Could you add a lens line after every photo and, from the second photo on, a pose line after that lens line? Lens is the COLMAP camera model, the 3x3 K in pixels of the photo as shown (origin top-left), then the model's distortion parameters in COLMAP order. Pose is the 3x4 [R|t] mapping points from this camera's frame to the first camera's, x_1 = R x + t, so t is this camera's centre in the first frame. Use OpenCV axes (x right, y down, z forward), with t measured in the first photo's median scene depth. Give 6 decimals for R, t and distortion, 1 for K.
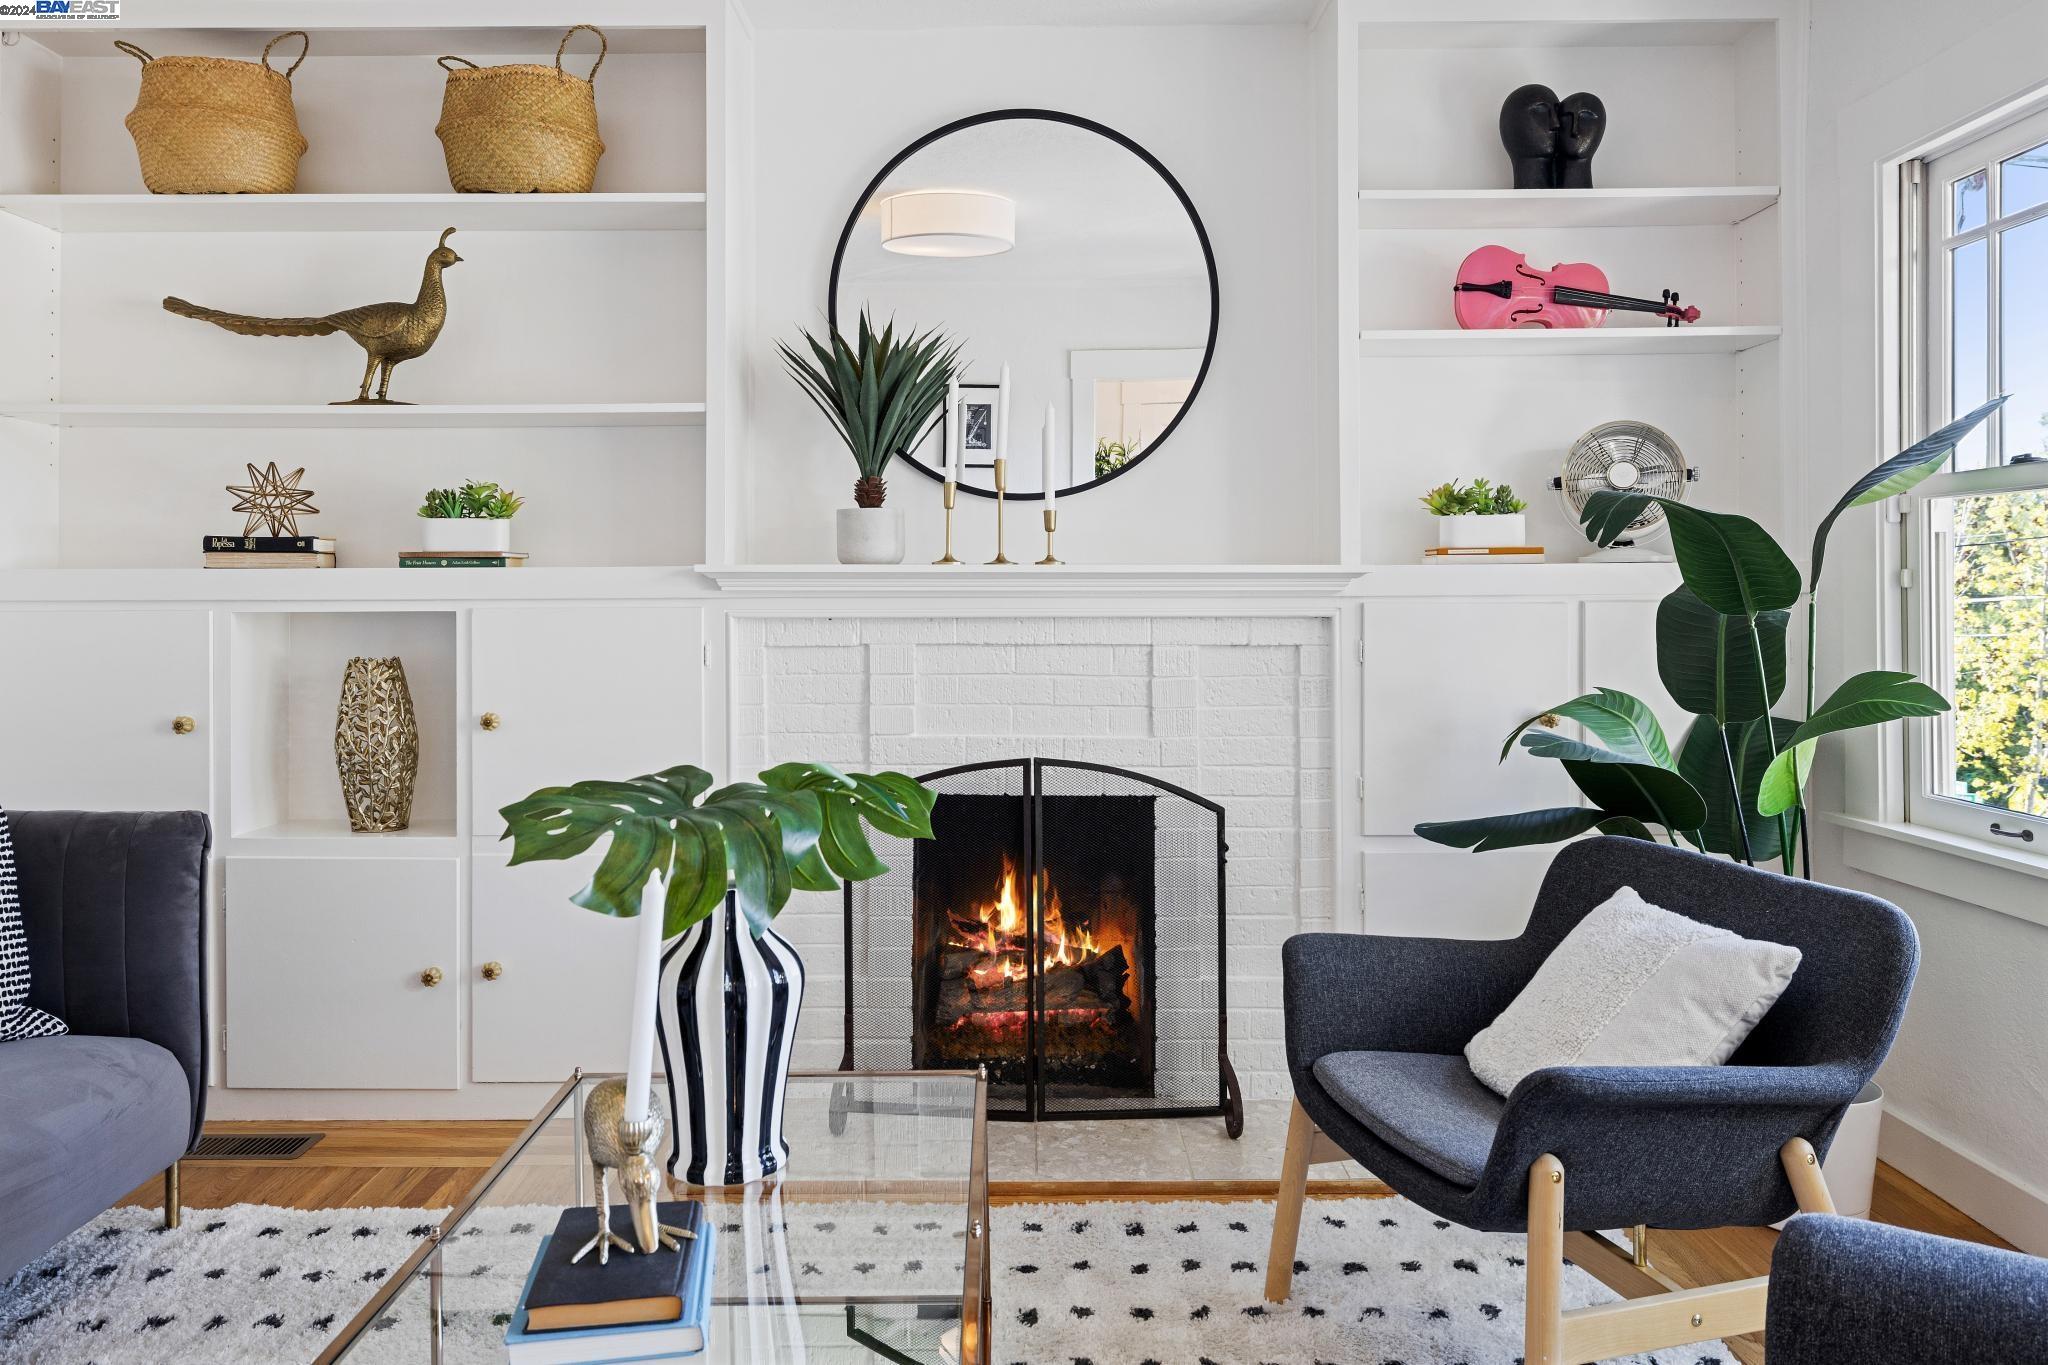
lens RADIAL K [[1406.0, 0, 1013.2], [0, 1406.0, 599.4], [0, 0, 1]] dist [0.000846, 0.005091]
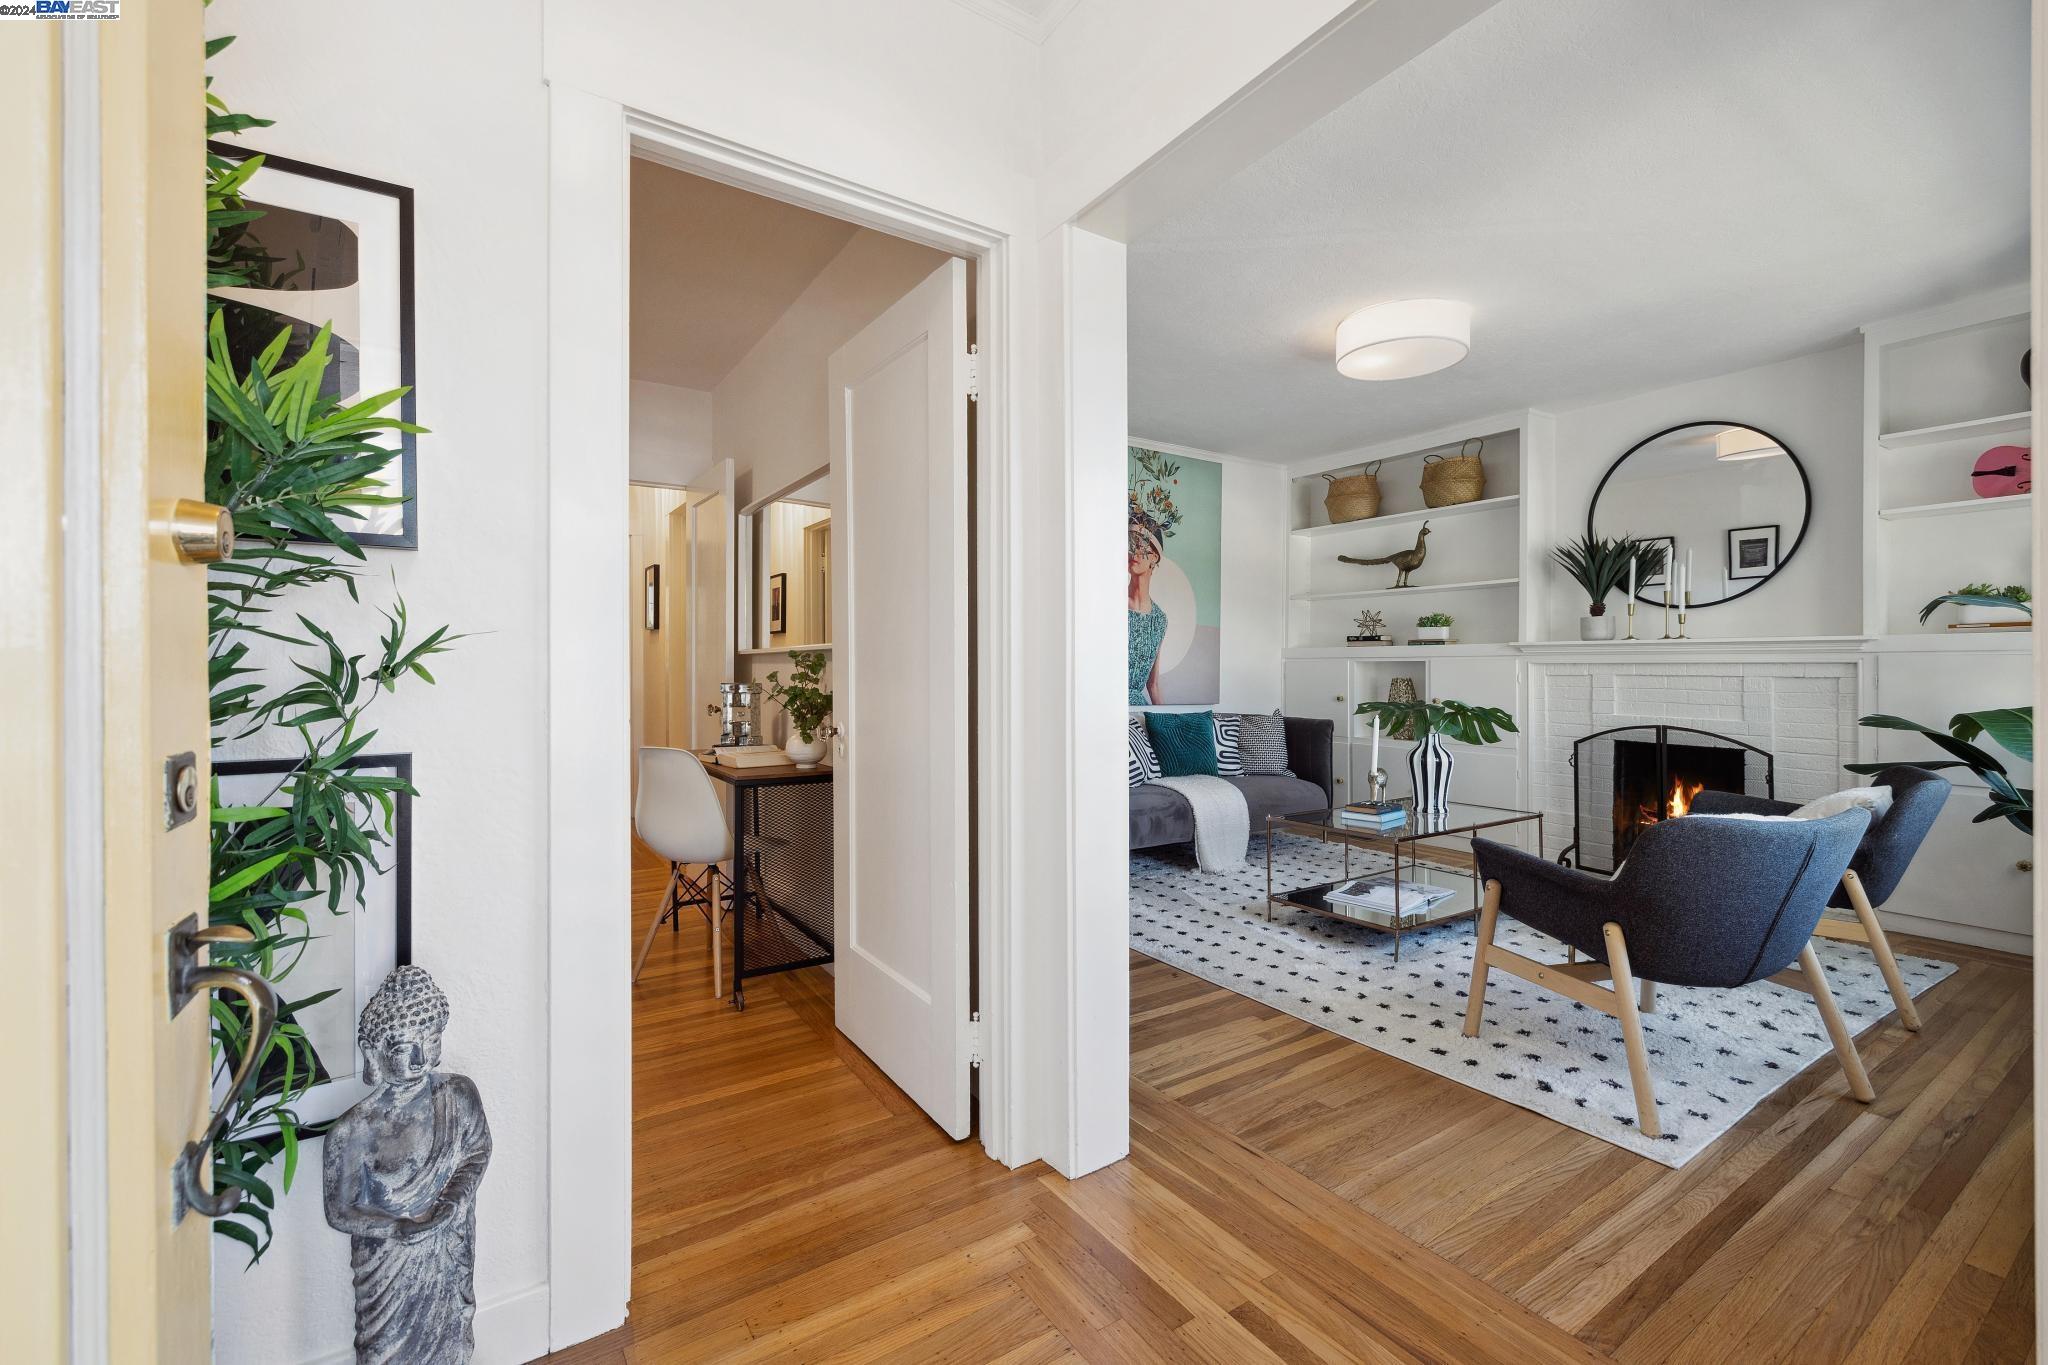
lens RADIAL K [[861.5, 0, 1018.0], [0, 861.5, 669.6], [0, 0, 1]] dist [0.002909, 0.000414]
pose [[0.541038, 0.006298, -0.840975, 0.583911], [-0.000956, 0.999976, 0.006874, 0.014389], [0.840998, -0.002915, 0.541031, -0.578864]]
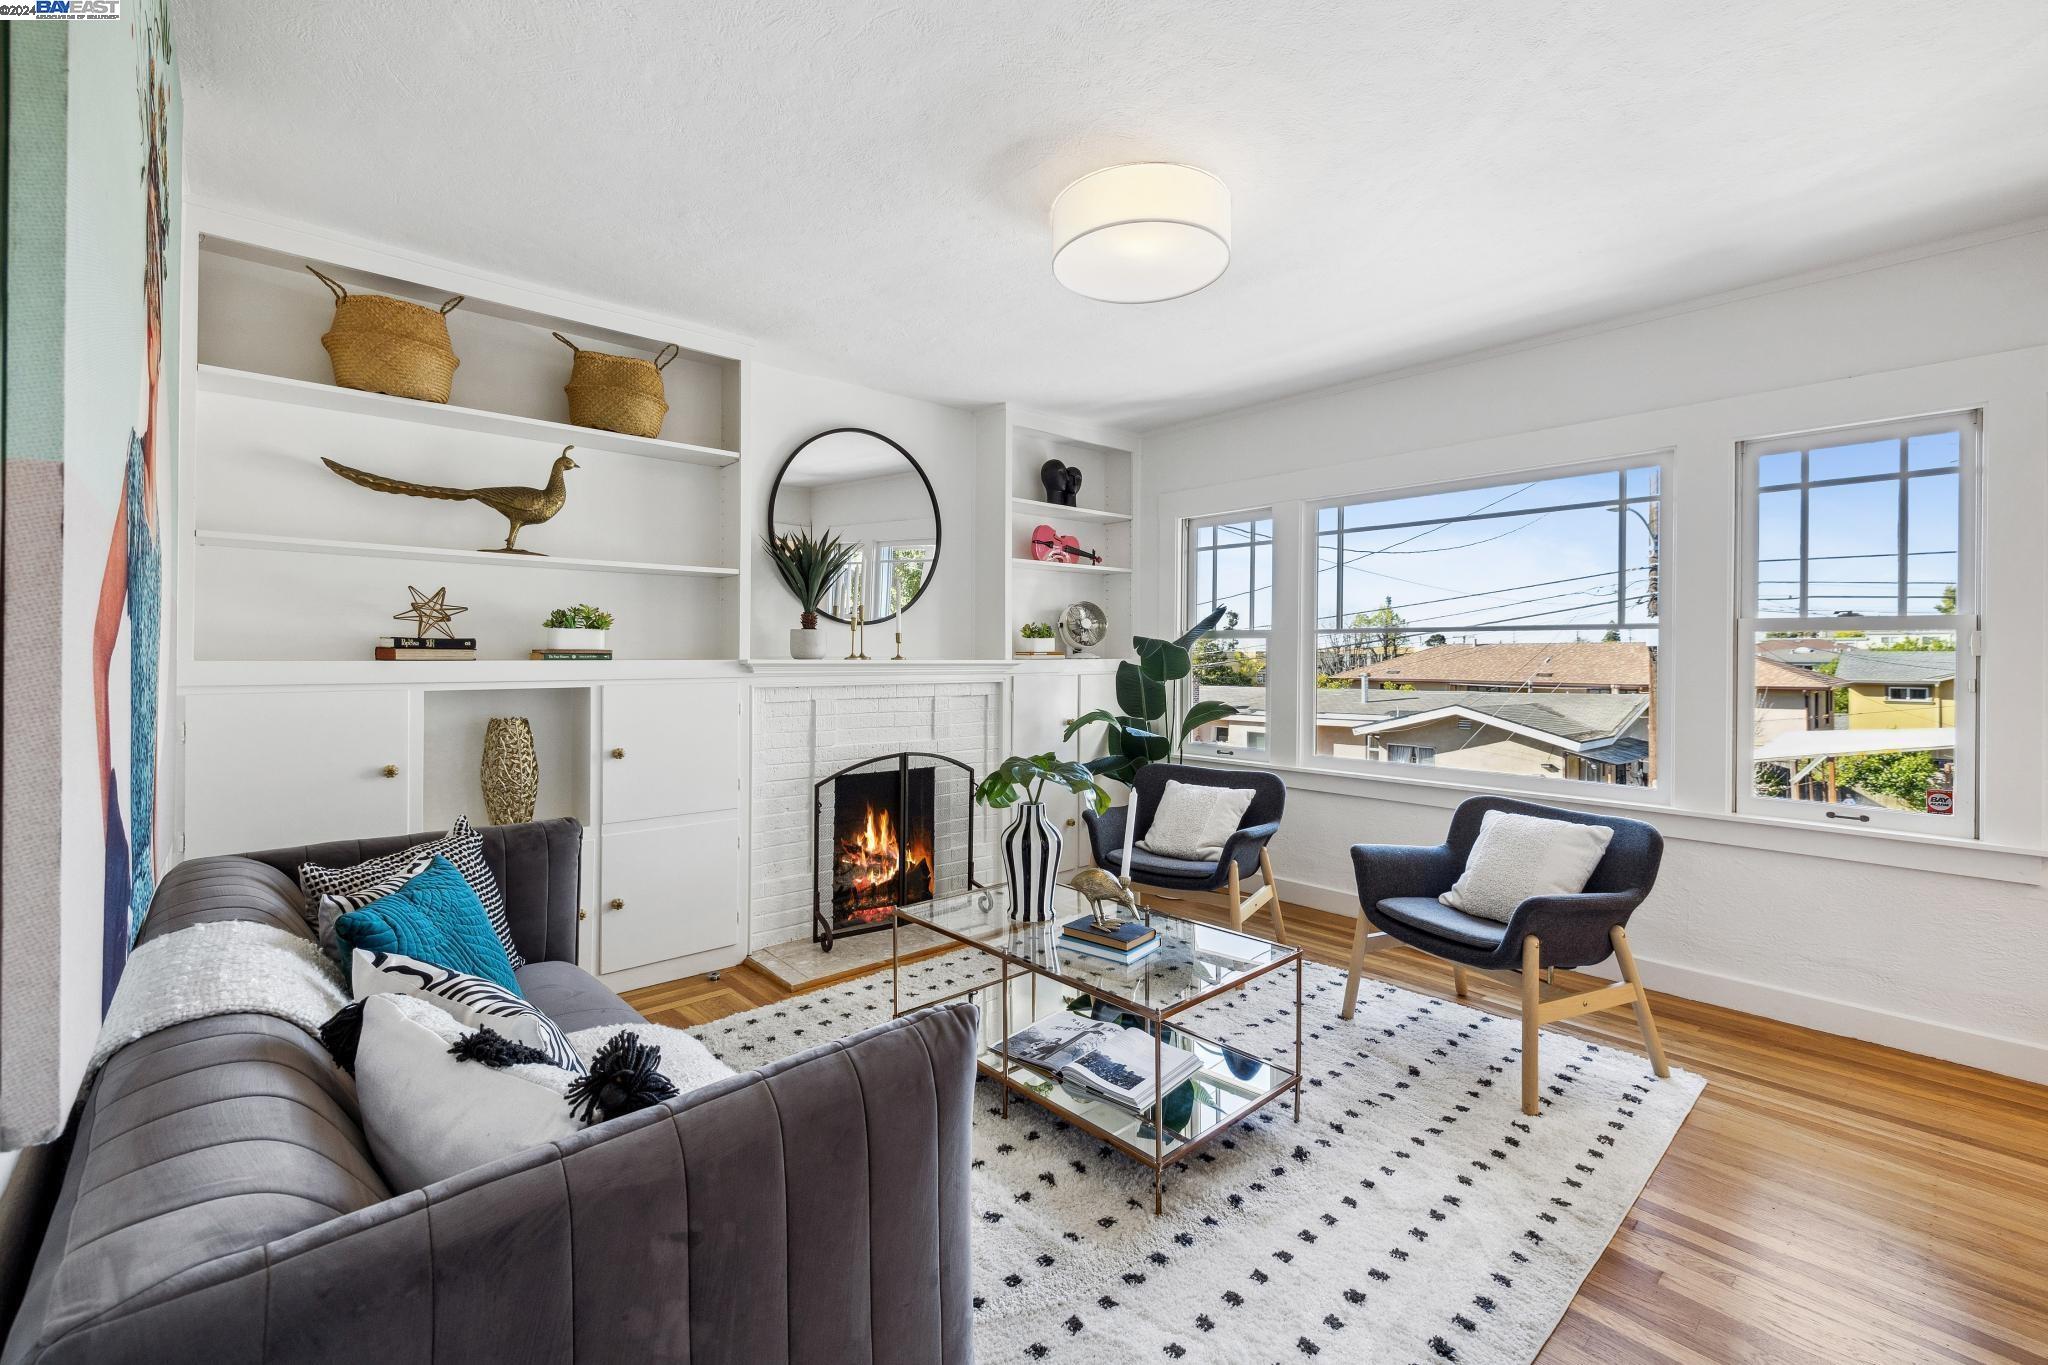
lens RADIAL K [[861.5, 0, 1007.0], [0, 861.5, 656.7], [0, 0, 1]] dist [0.002909, 0.000414]
pose [[0.752920, 0.004382, 0.658098, -0.674165], [-0.005497, 0.999985, -0.000370, -0.028203], [-0.658090, -0.003339, 0.752932, -0.058355]]
